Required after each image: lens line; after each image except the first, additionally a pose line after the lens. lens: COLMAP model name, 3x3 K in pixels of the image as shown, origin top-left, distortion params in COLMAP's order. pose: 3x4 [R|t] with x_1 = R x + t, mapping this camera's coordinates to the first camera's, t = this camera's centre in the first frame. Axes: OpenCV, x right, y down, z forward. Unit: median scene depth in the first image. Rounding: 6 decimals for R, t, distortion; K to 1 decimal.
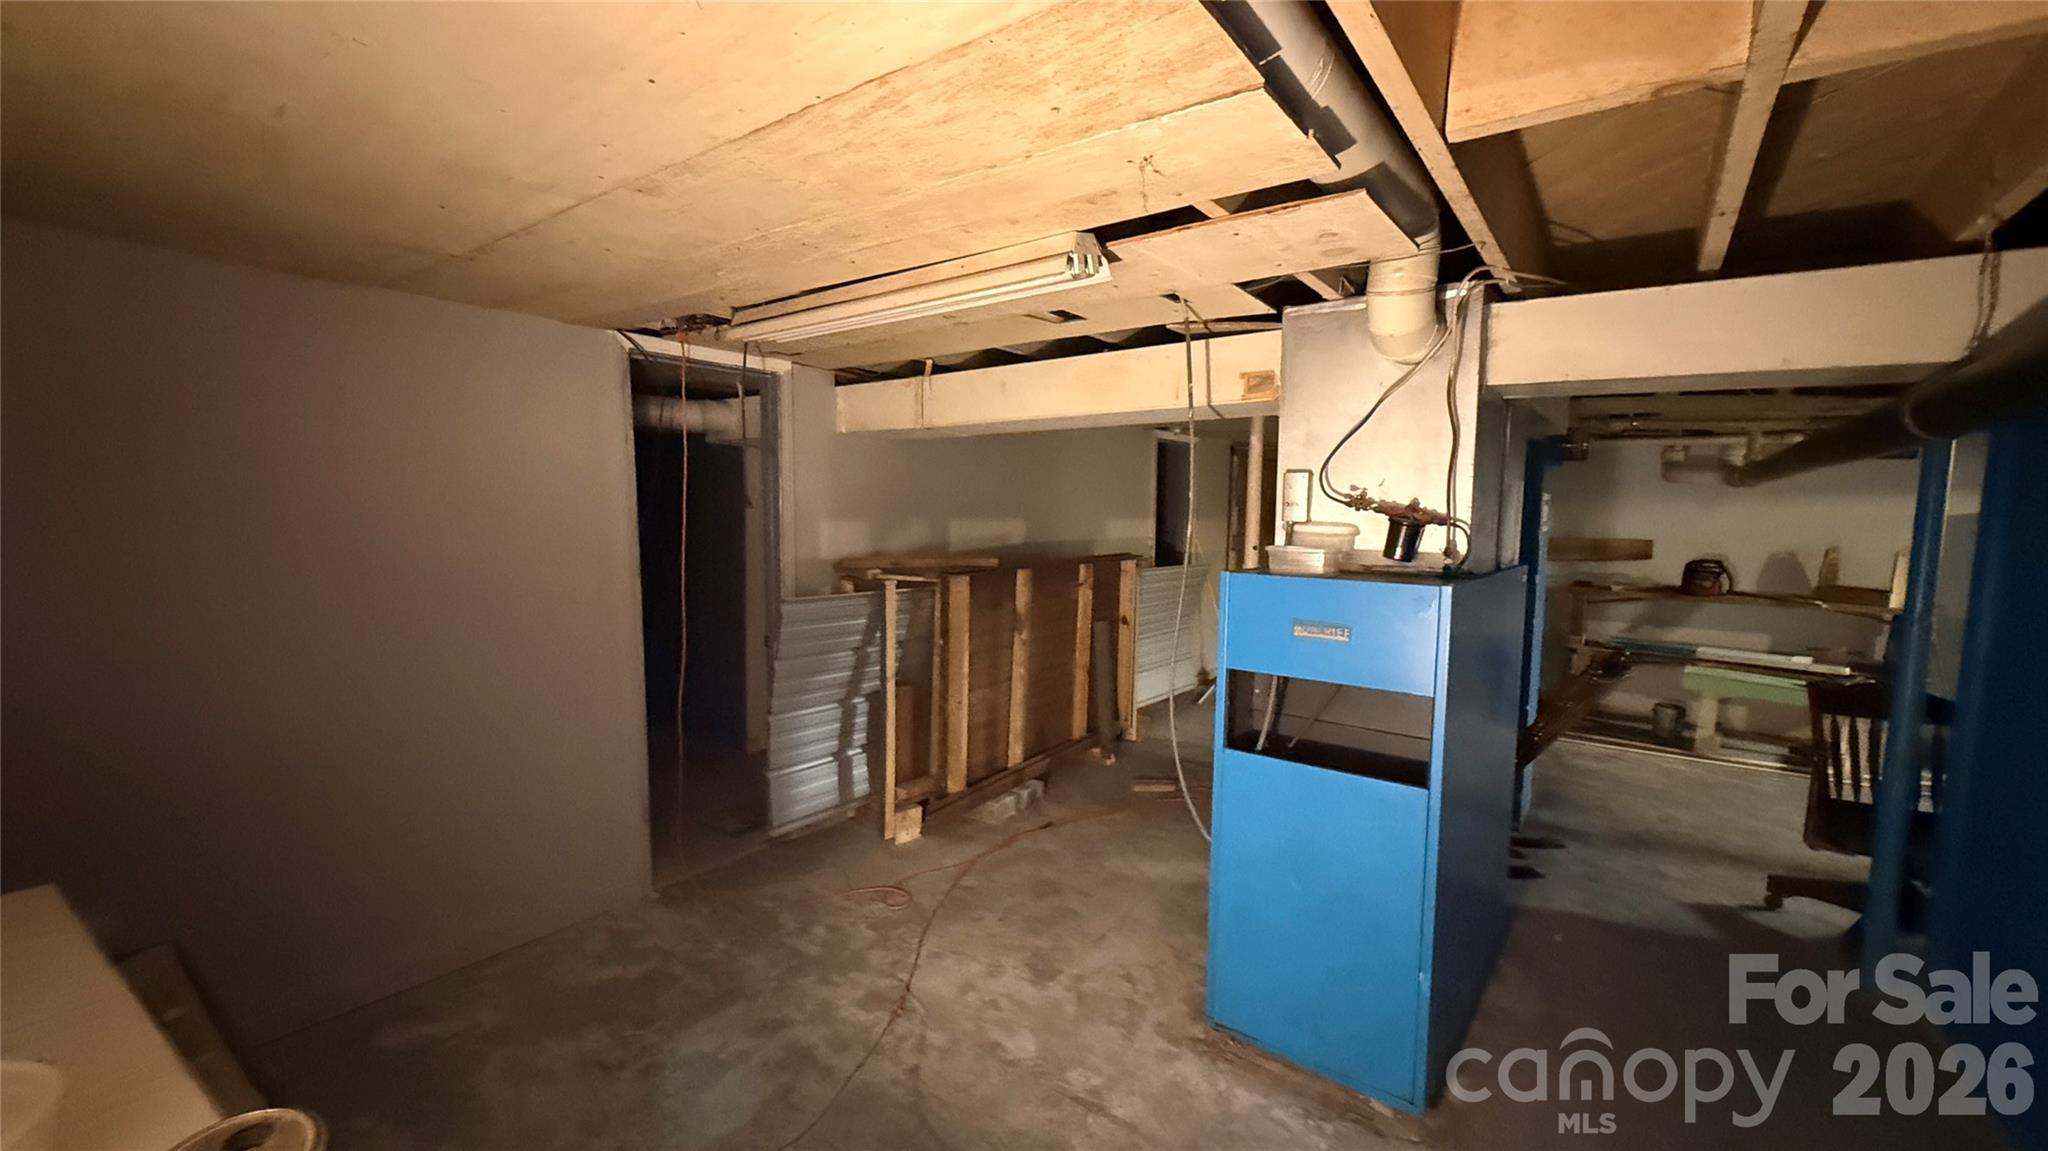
lens RADIAL K [[805.3, 0, 1024.0], [0, 805.3, 575.5], [0, 0, 1]] dist [0.001973, 0.000104]
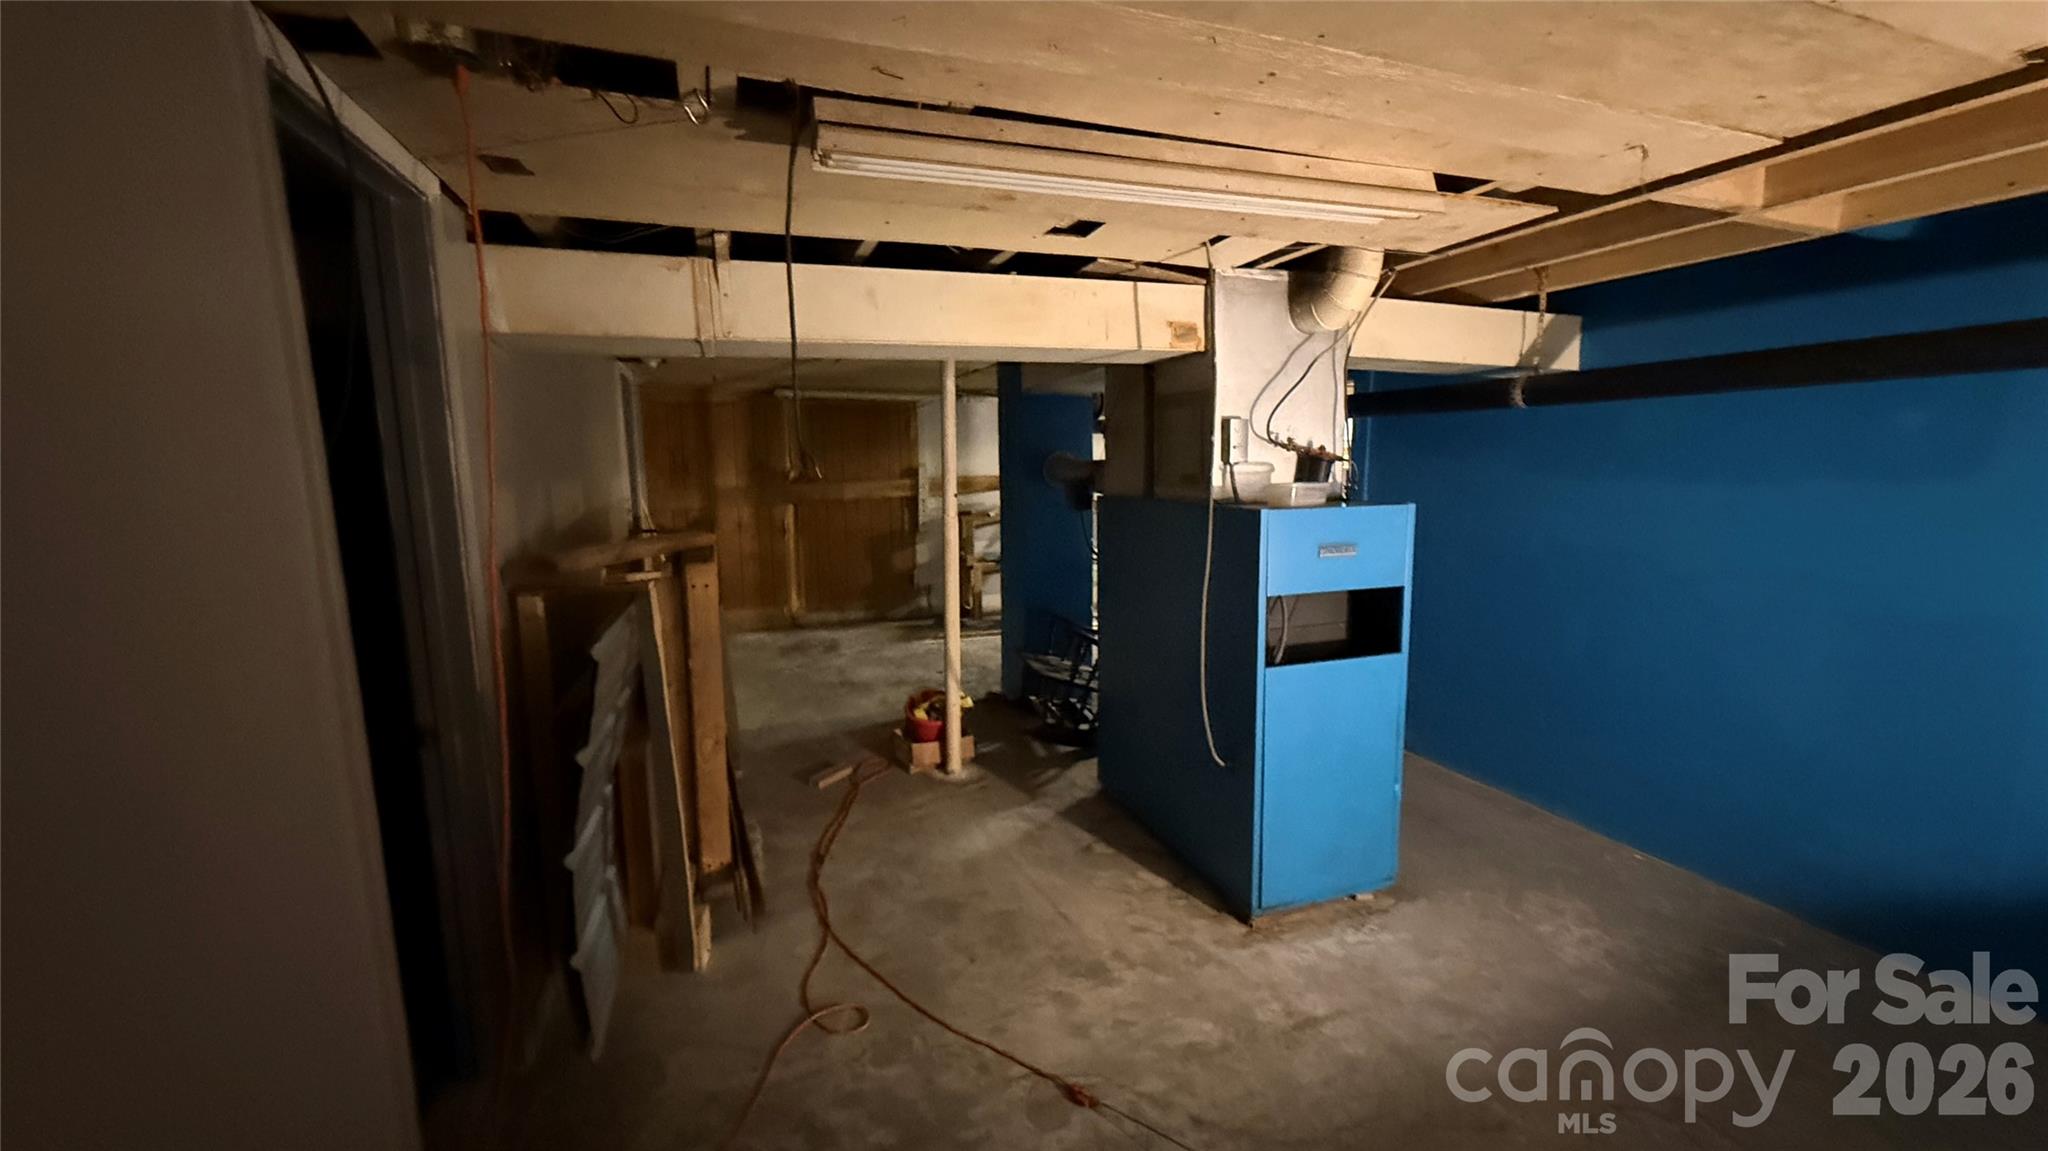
lens RADIAL K [[811.5, 0, 1028.0], [0, 811.5, 576.3], [0, 0, 1]] dist [0.000121, -0.000284]
pose [[0.553535, -0.143387, 0.820389, -0.754300], [0.090824, 0.989585, 0.111678, -0.060150], [-0.827858, 0.012694, 0.560793, 0.581930]]
